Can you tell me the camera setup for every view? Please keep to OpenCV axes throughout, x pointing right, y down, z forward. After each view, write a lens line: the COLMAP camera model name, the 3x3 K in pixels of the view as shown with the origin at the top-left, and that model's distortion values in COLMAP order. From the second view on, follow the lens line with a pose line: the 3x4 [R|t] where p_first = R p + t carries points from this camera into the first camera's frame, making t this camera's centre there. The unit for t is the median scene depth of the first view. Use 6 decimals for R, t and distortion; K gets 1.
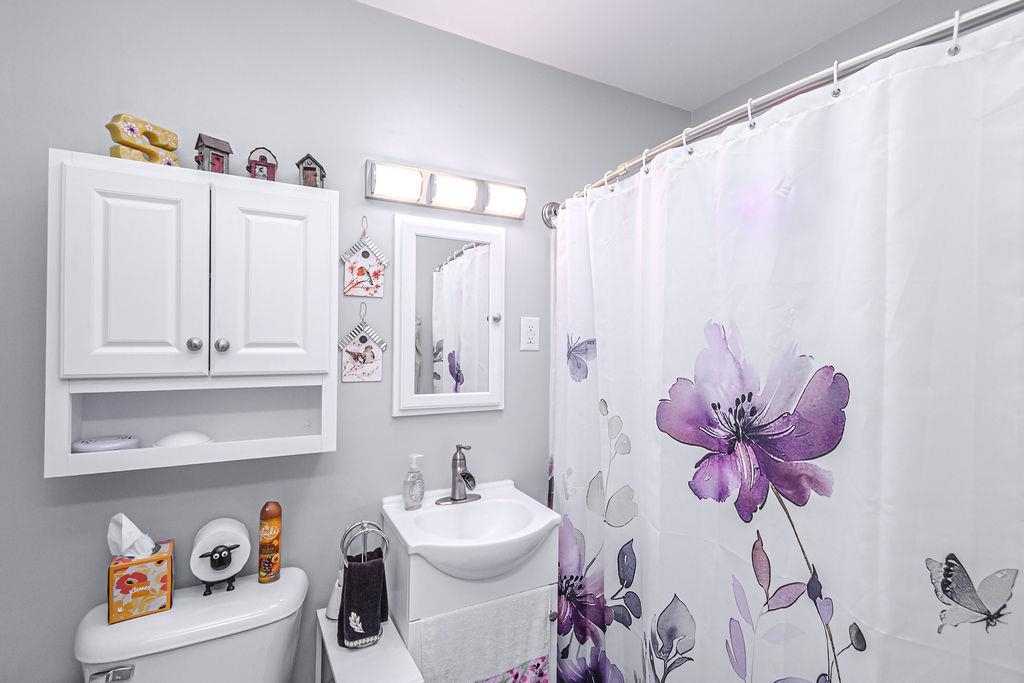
lens RADIAL K [[448.7, 0, 509.5], [0, 448.7, 338.8], [0, 0, 1]] dist [-0.000110, -0.001239]
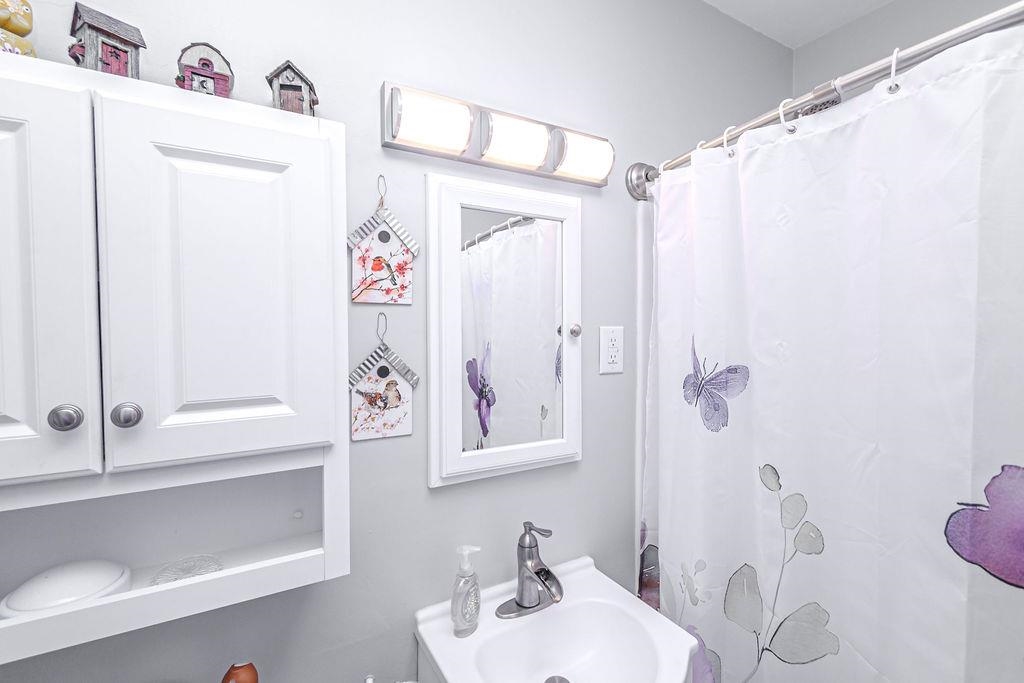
lens RADIAL K [[448.7, 0, 509.5], [0, 448.7, 338.8], [0, 0, 1]] dist [-0.000110, -0.001239]
pose [[0.999230, -0.011148, 0.037605, -0.170613], [0.009932, 0.999426, 0.032380, -0.063611], [-0.037944, -0.031982, 0.998768, 0.361644]]
